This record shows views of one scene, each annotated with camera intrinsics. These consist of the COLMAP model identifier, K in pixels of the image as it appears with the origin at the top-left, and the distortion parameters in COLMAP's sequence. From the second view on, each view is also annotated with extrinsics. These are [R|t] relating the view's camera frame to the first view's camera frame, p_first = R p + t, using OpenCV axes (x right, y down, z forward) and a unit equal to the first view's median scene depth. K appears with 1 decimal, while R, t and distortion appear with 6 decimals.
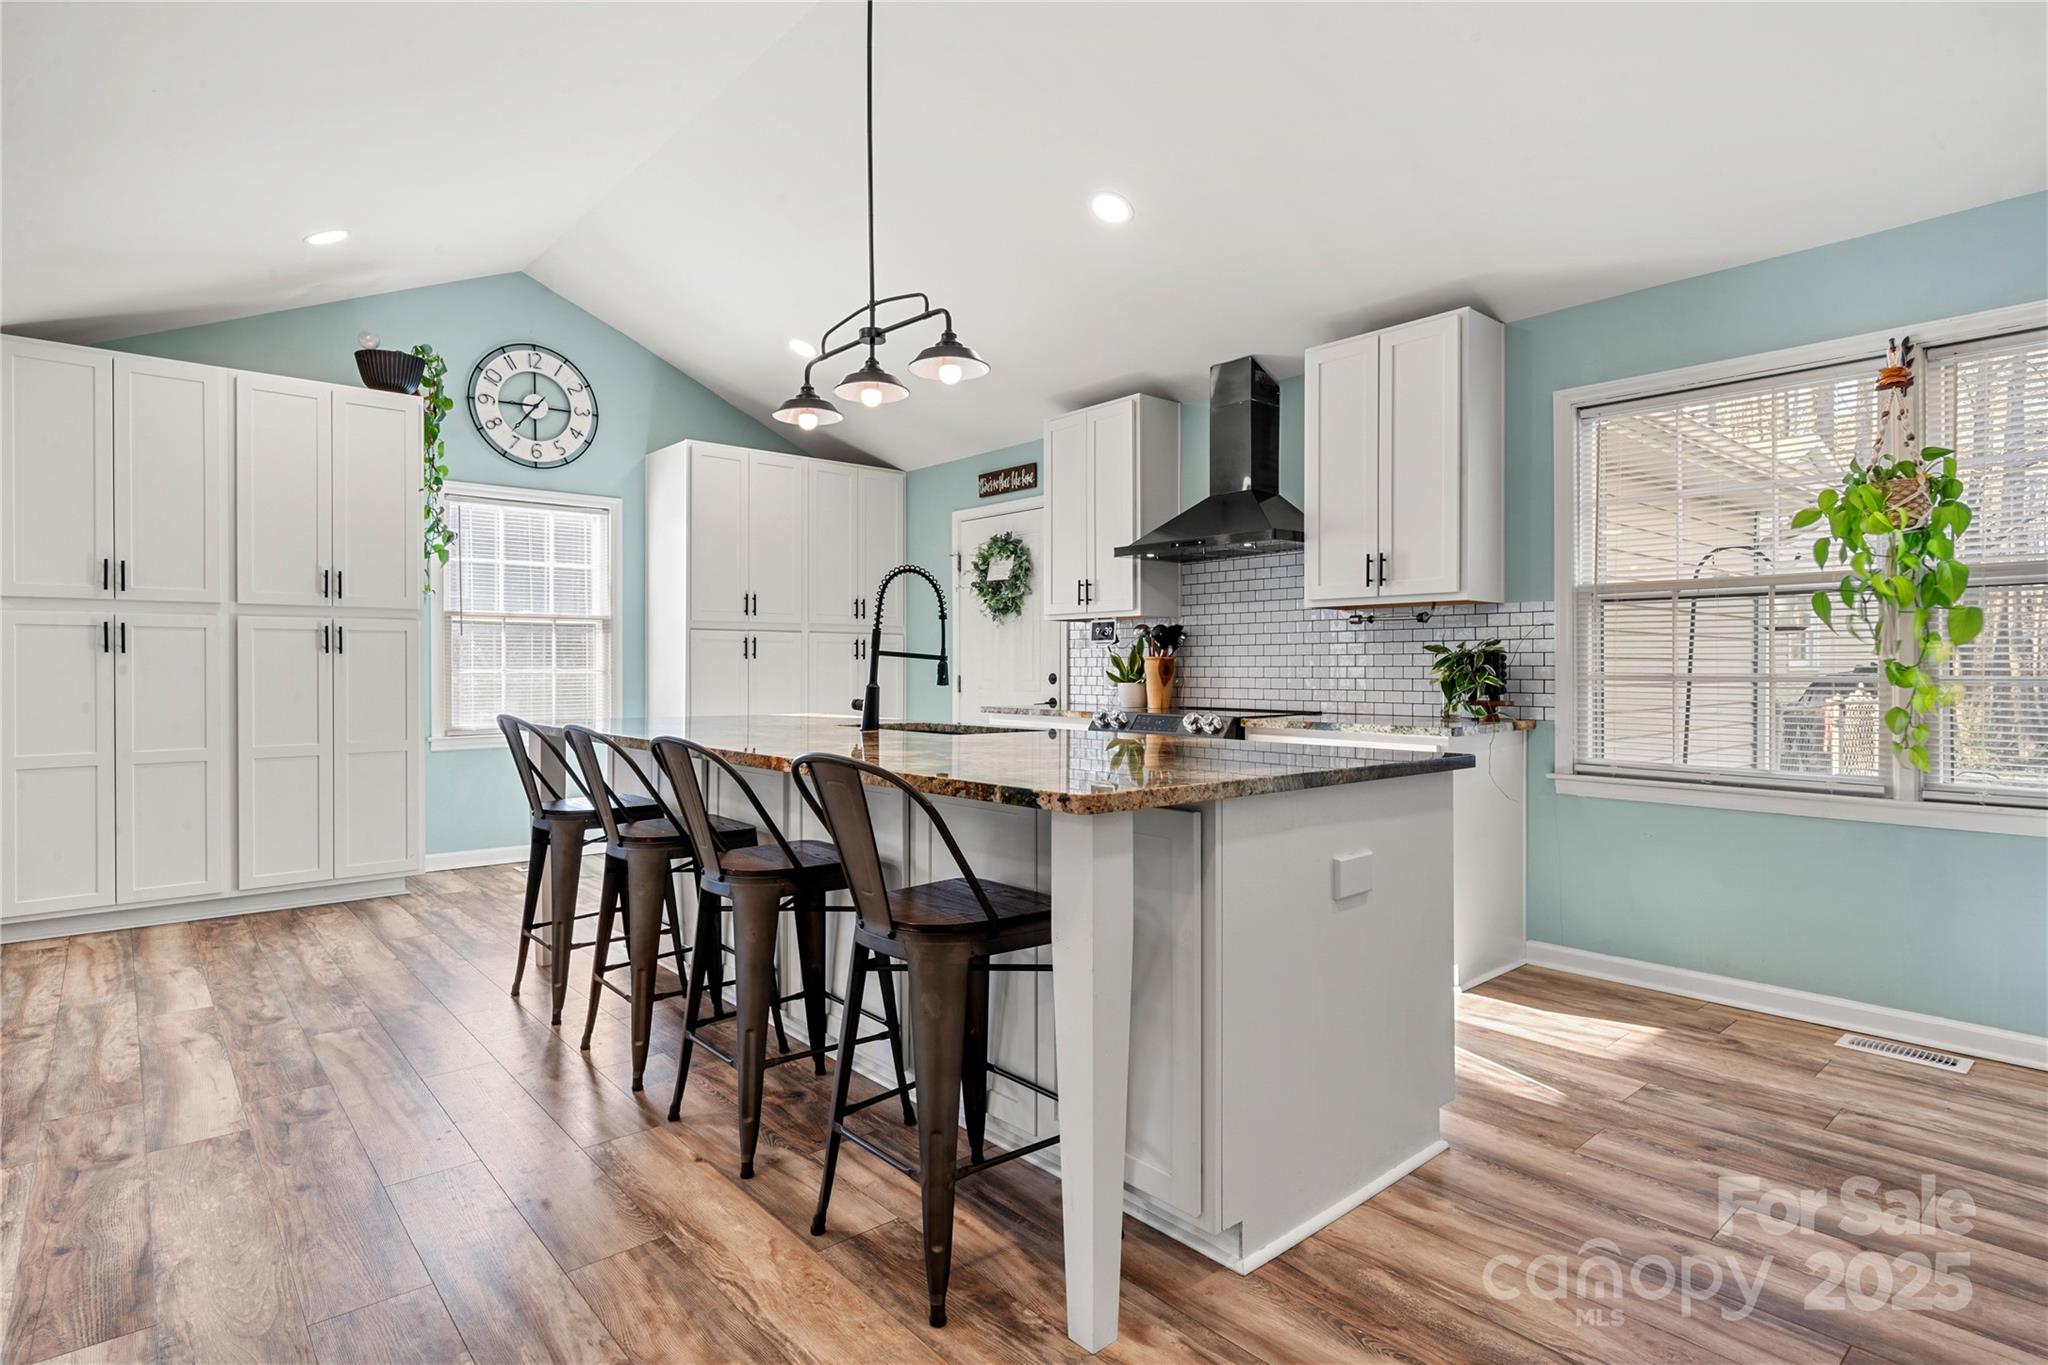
lens RADIAL K [[1016.8, 0, 1018.8], [0, 1016.8, 665.7], [0, 0, 1]] dist [0.005273, -0.004045]
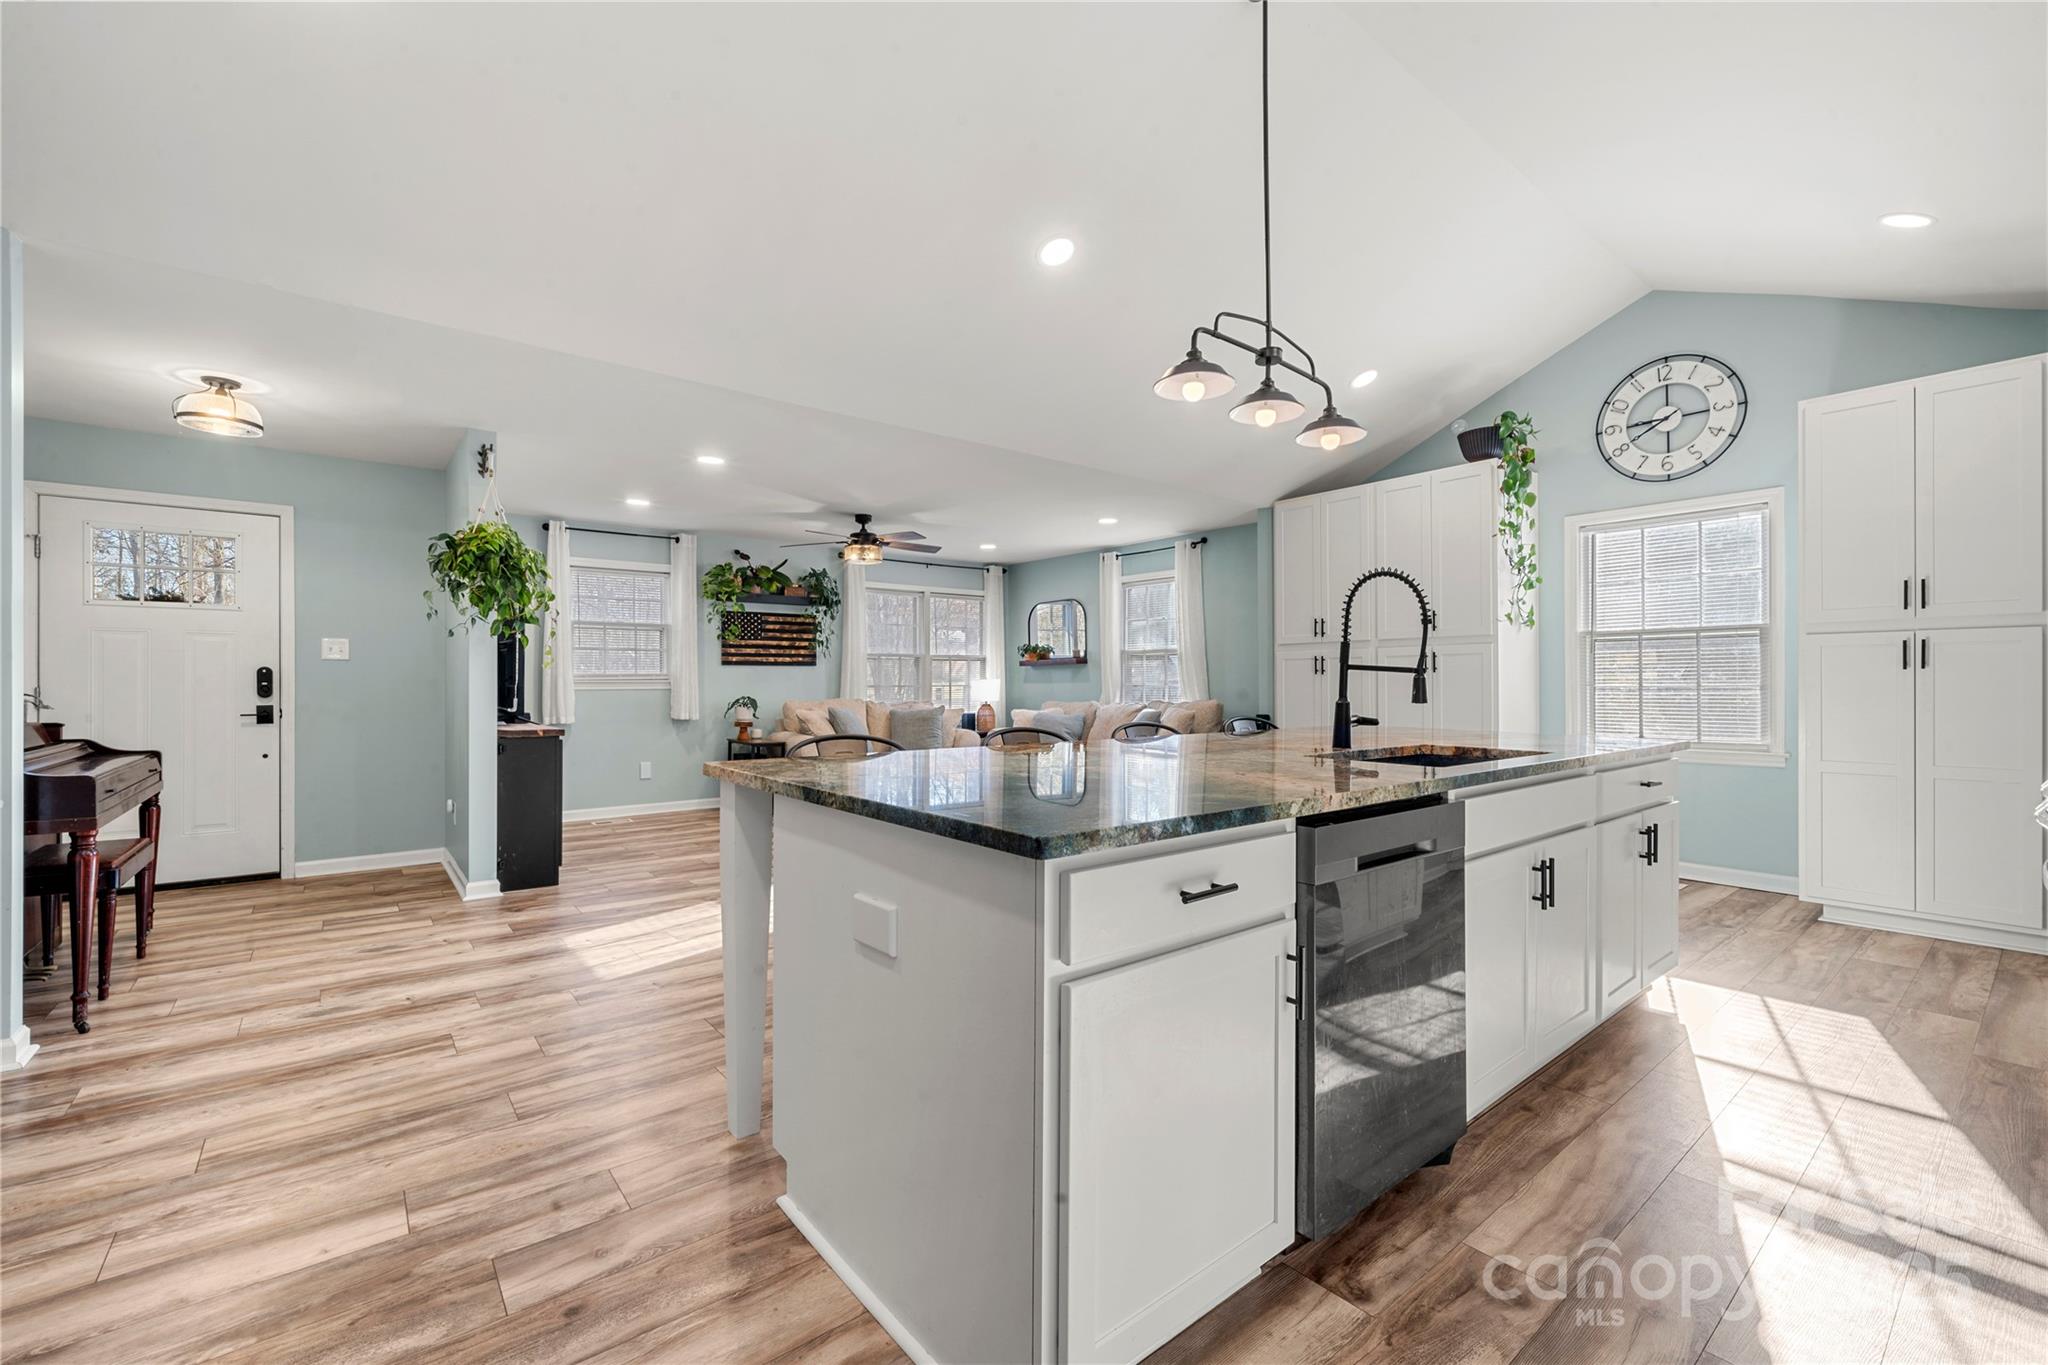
lens RADIAL K [[842.4, 0, 1029.0], [0, 842.4, 681.9], [0, 0, 1]] dist [-0.004213, -0.002135]
pose [[-0.030978, -0.002937, -0.999516, 0.559872], [0.004259, 0.999986, -0.003070, 0.002228], [0.999511, -0.004352, -0.030965, 0.626868]]
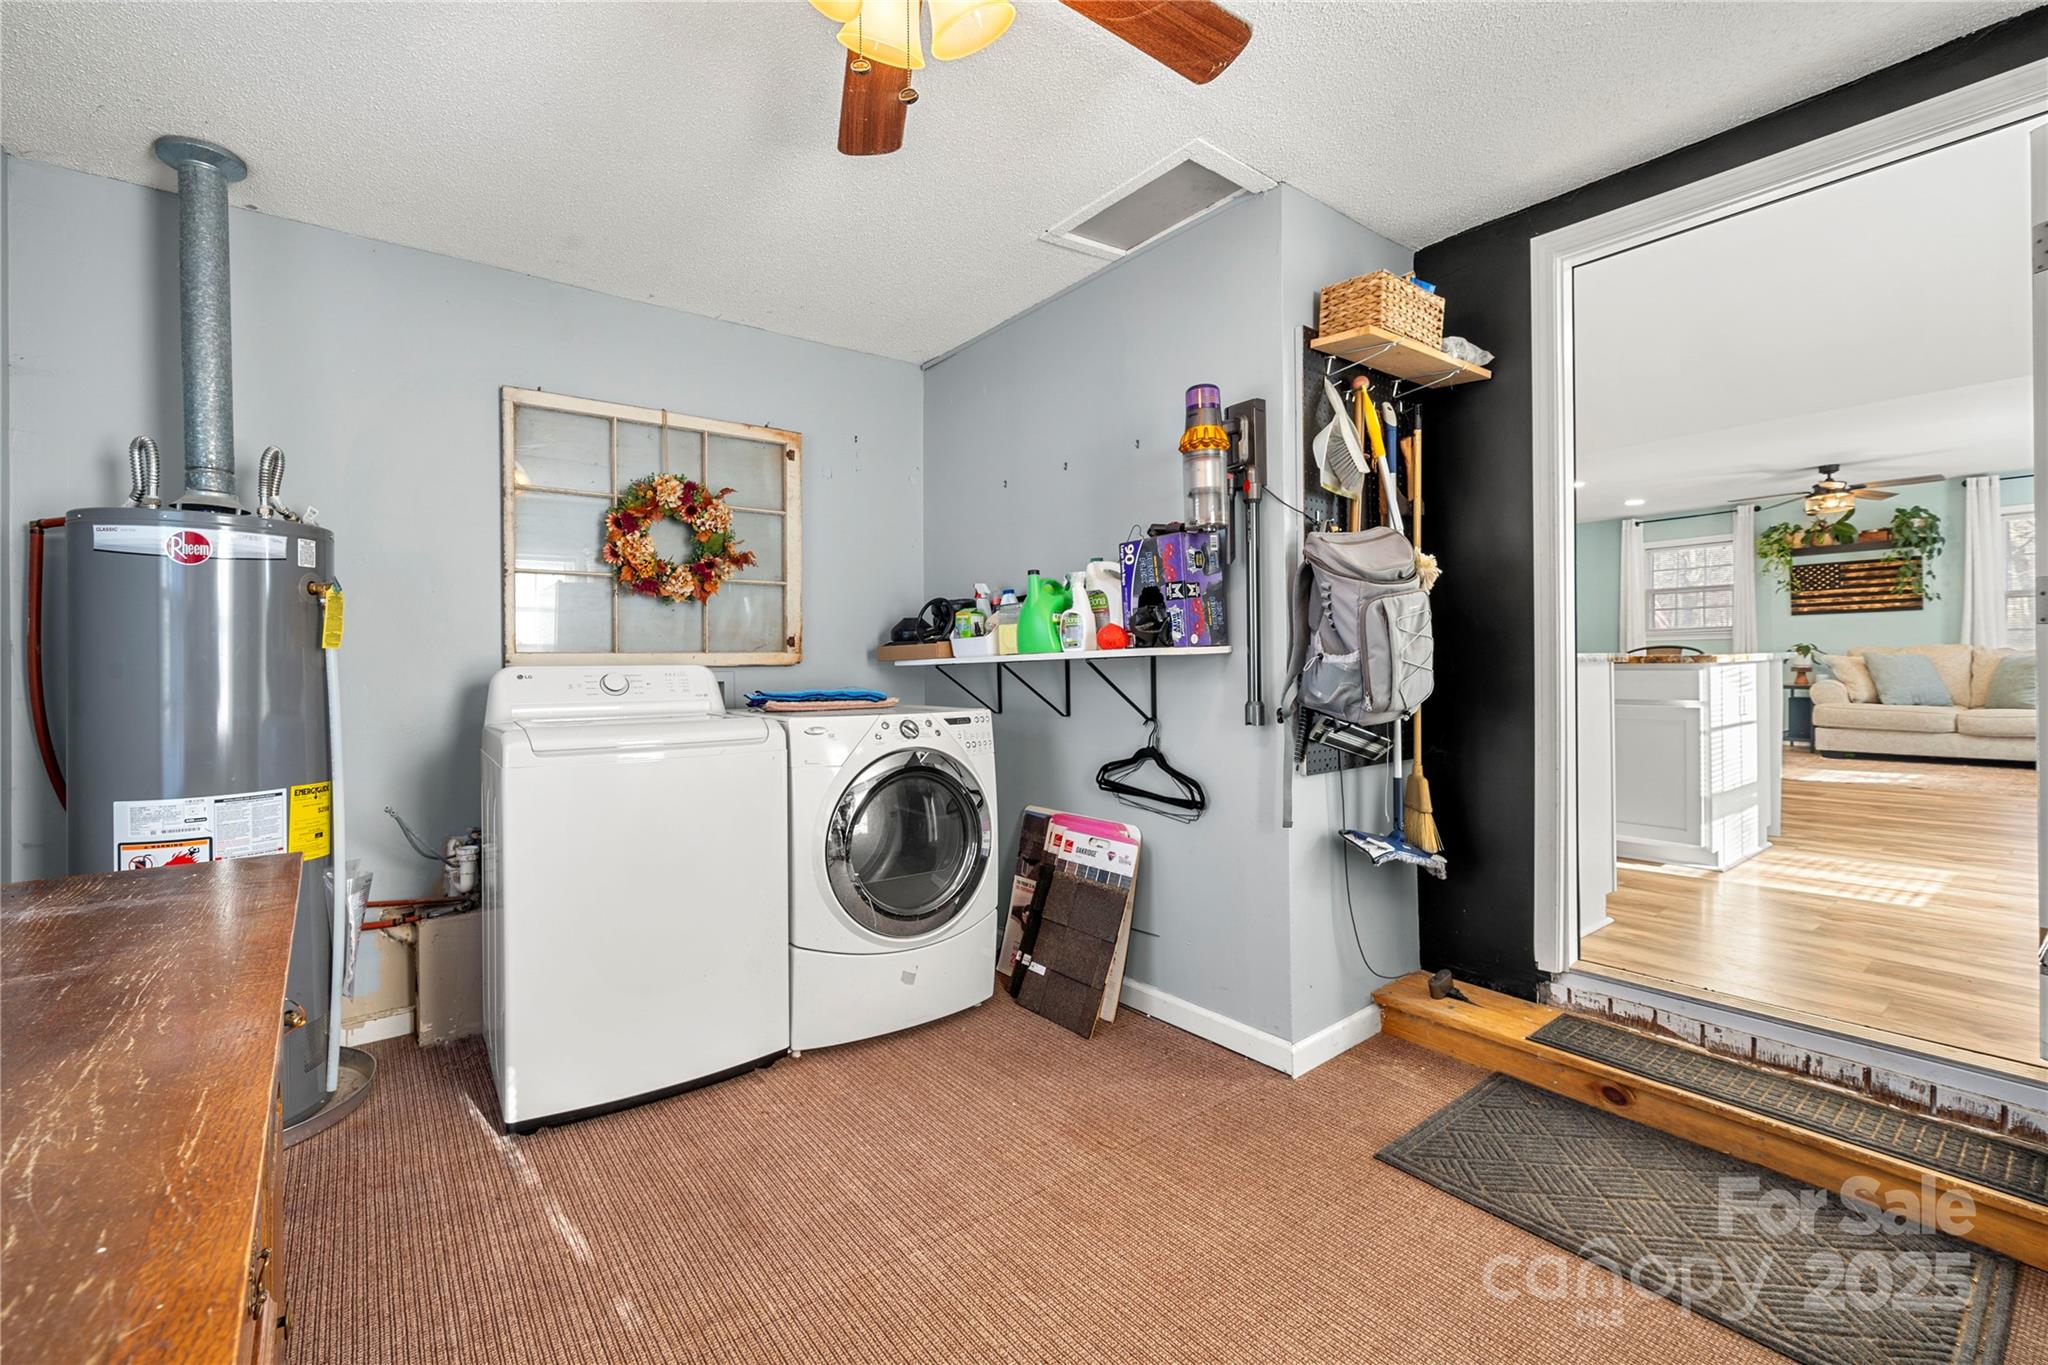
lens RADIAL K [[842.4, 0, 1047.5], [0, 842.4, 661.4], [0, 0, 1]] dist [-0.004213, -0.002135]
pose [[-0.997109, 0.009902, 0.075336, 0.357151], [0.010015, 0.999949, 0.001123, 0.049542], [-0.075321, 0.001875, -0.997158, 2.114343]]
